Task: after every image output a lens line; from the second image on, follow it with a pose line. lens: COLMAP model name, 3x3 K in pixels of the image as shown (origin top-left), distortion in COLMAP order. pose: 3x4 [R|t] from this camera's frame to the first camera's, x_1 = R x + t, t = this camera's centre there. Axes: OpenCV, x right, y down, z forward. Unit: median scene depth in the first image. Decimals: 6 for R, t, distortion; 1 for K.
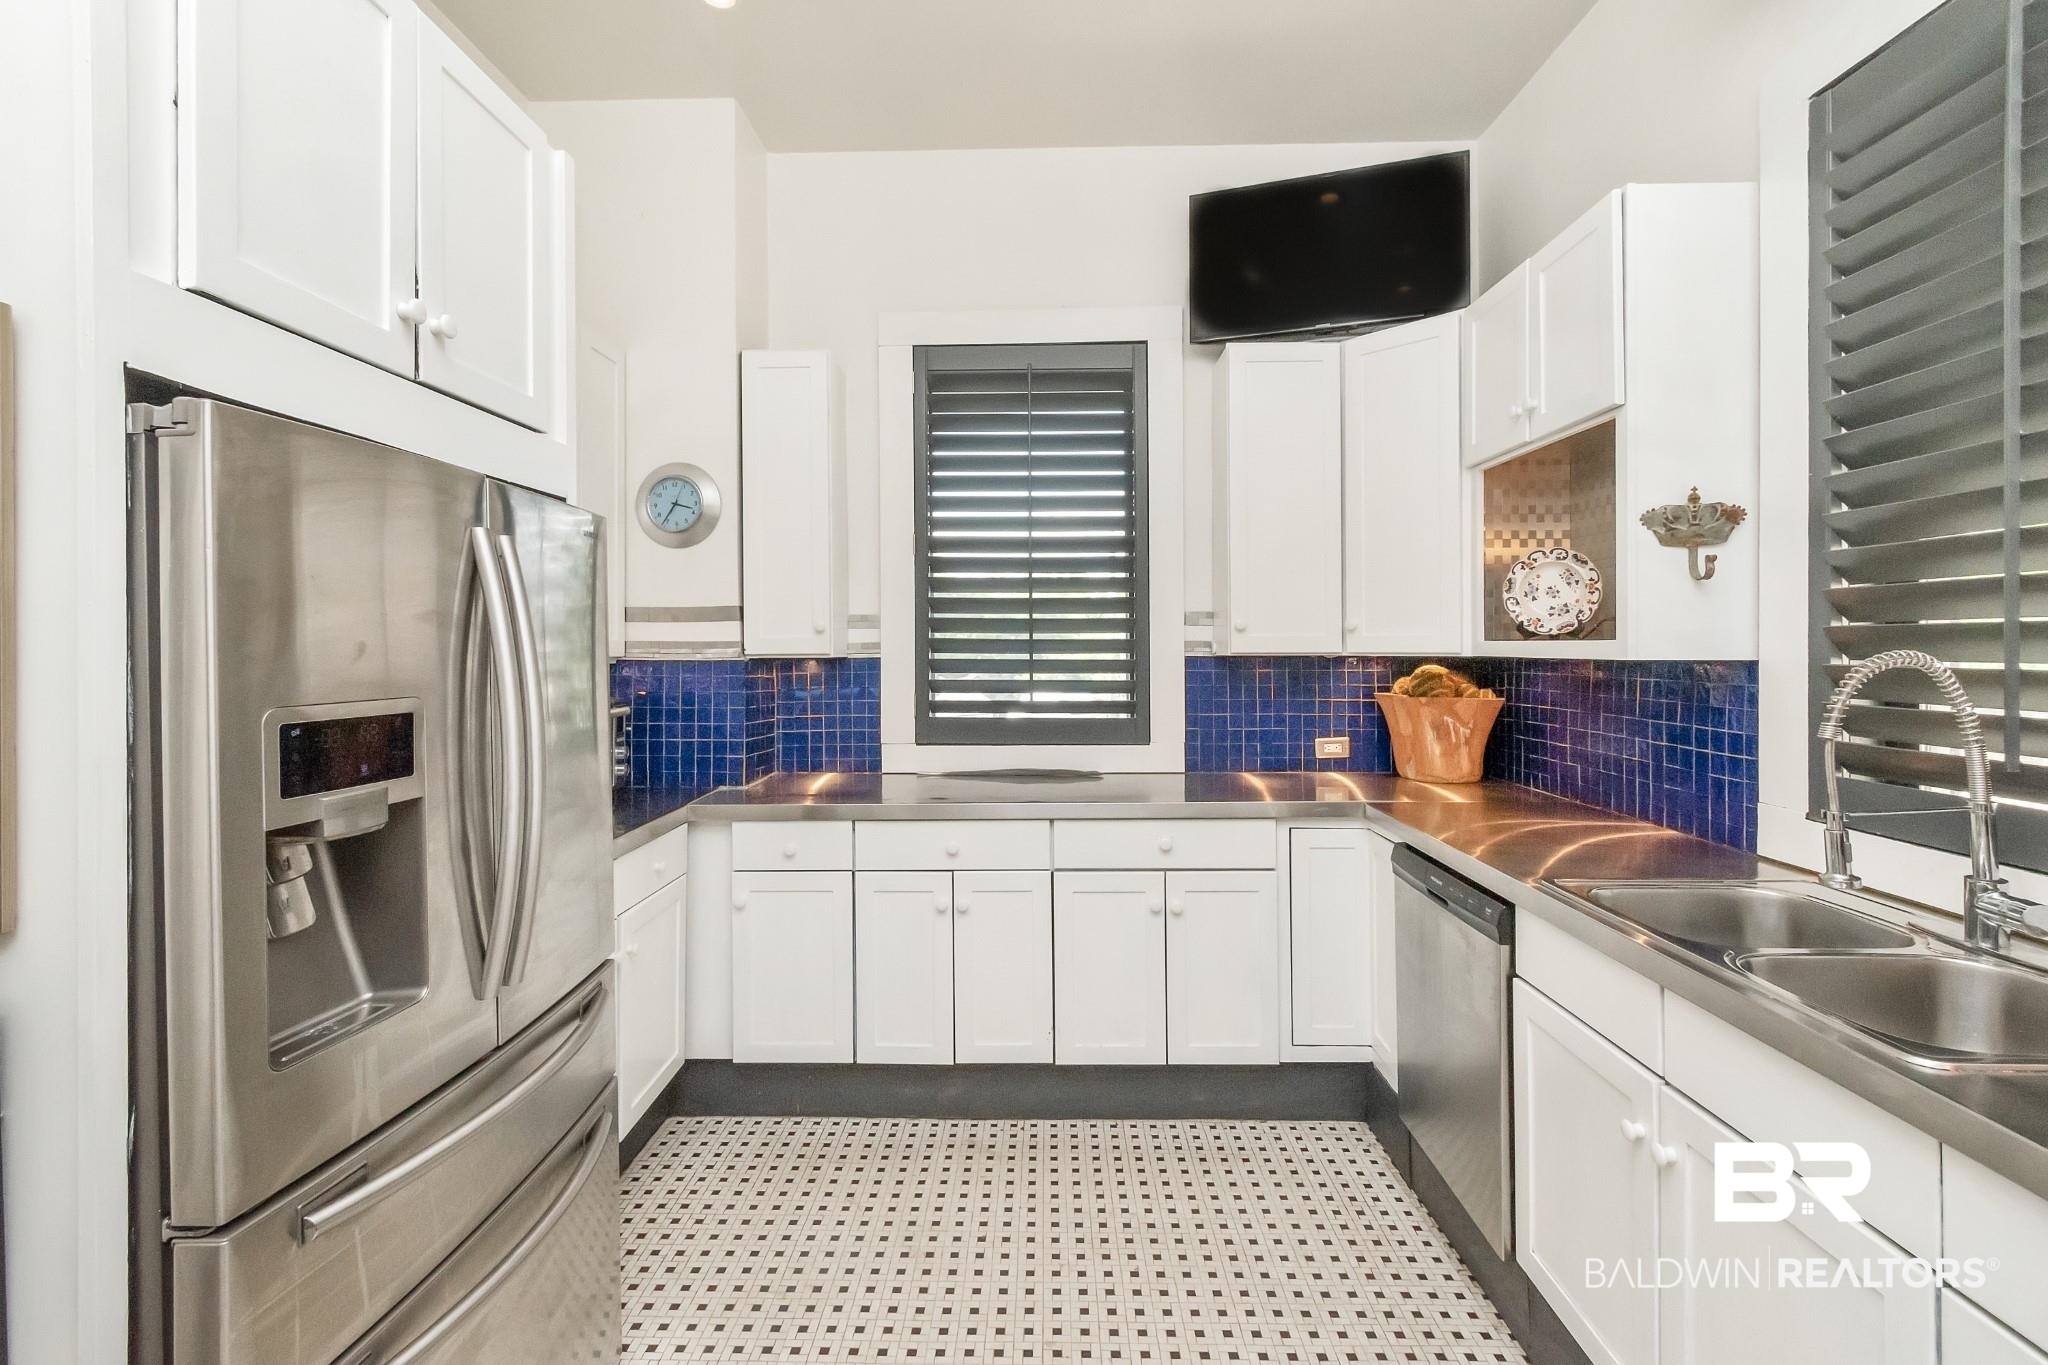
lens RADIAL K [[930.0, 0, 1019.8], [0, 930.0, 644.1], [0, 0, 1]] dist [0.000093, 0.000208]
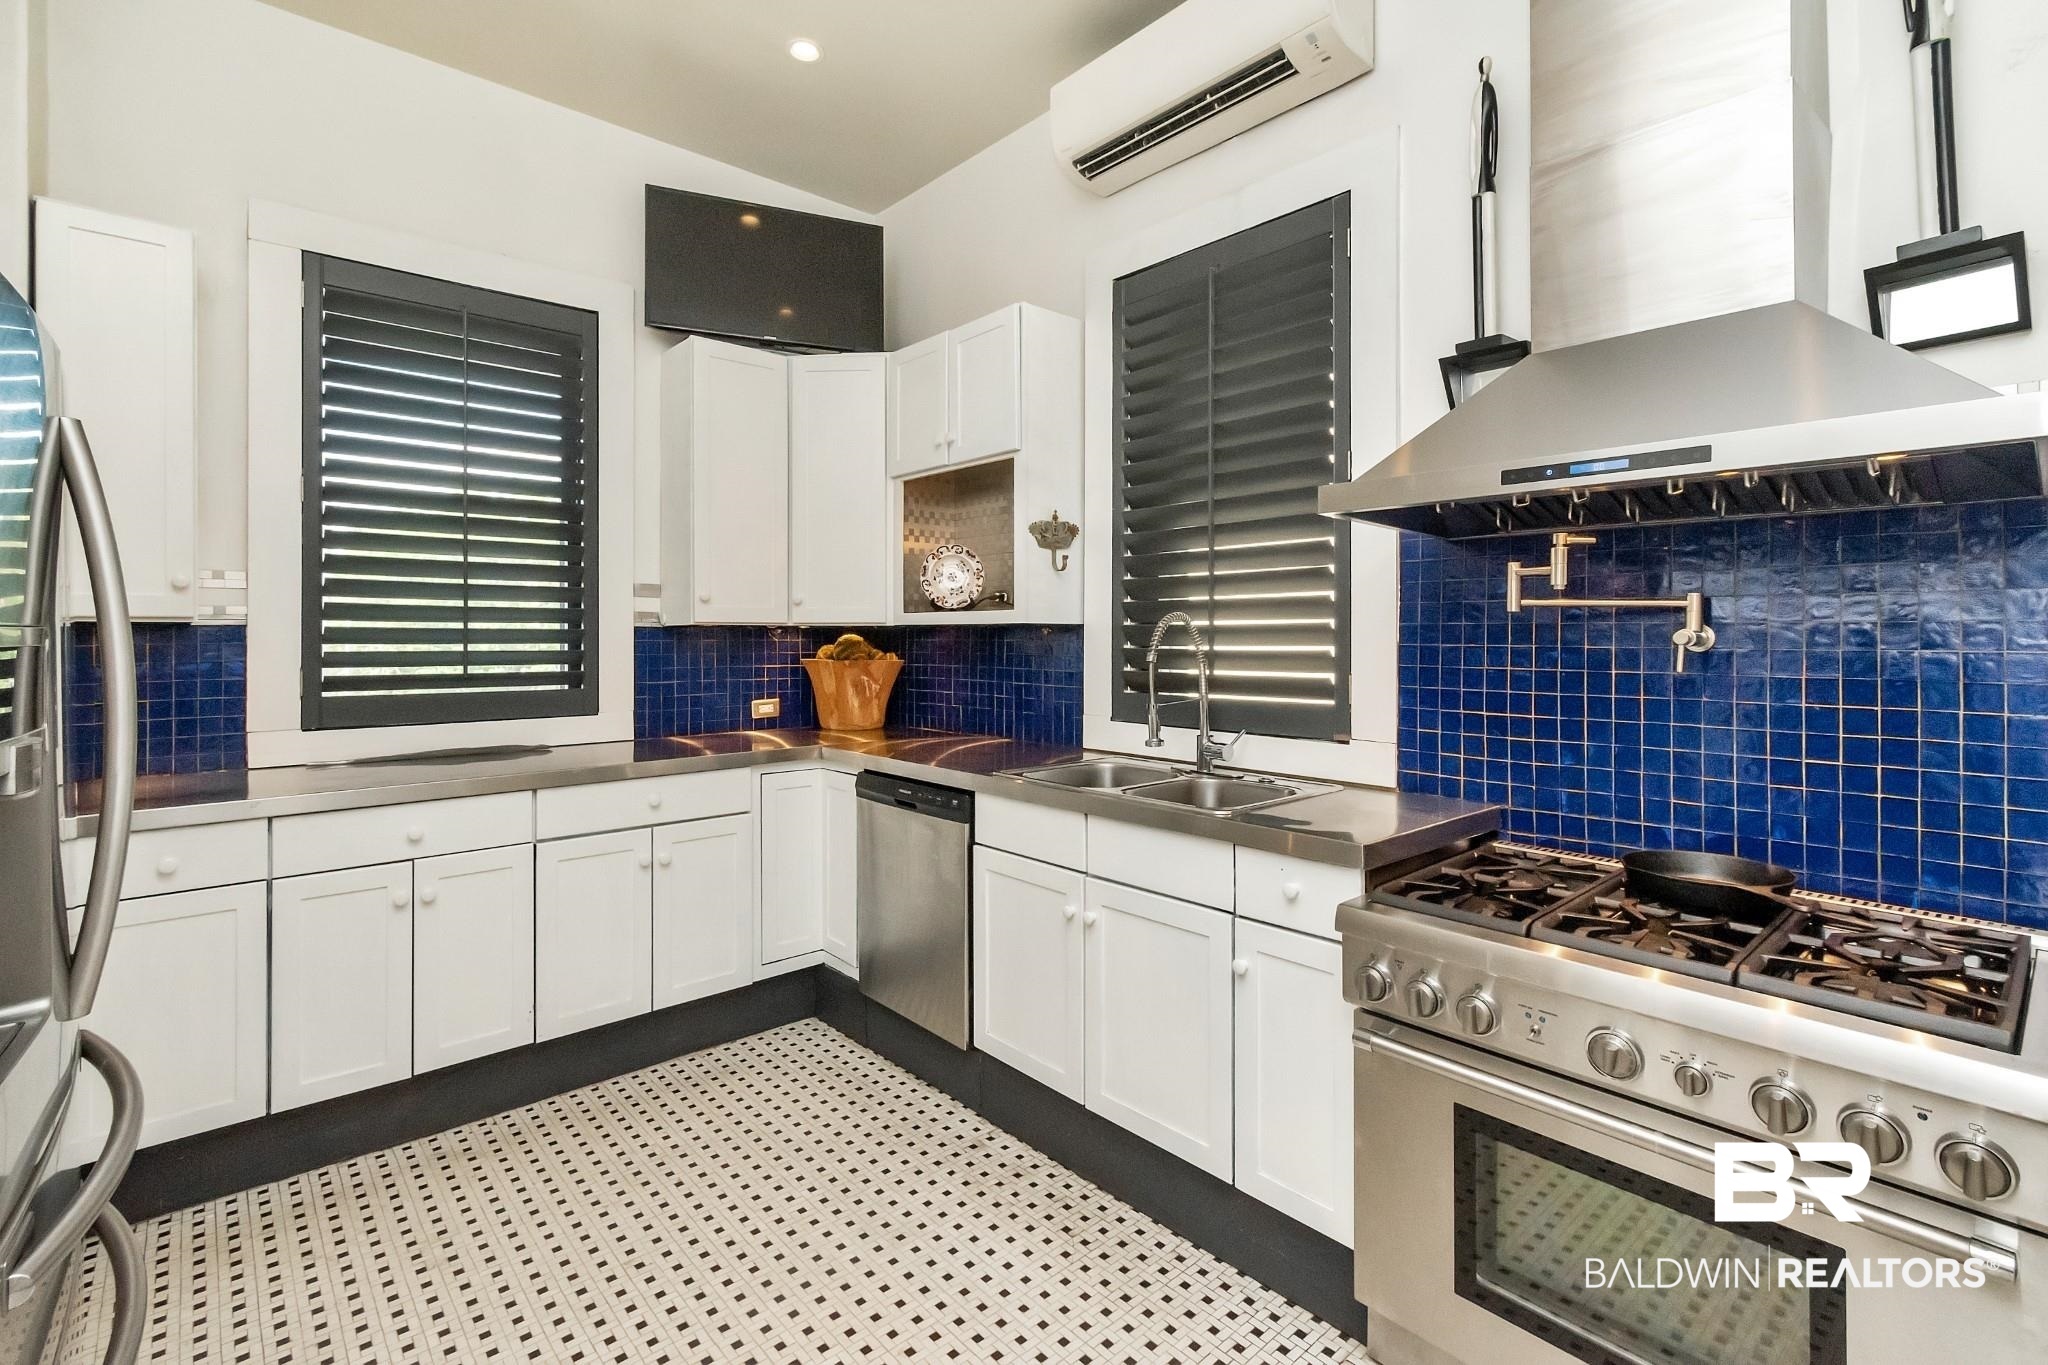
lens RADIAL K [[933.2, 0, 1034.0], [0, 933.2, 628.7], [0, 0, 1]] dist [0.000225, -0.000257]
pose [[0.725013, 0.006688, 0.688703, -0.253409], [-0.001354, 0.999965, -0.008285, 0.027595], [-0.688734, 0.005075, 0.724996, -0.061619]]
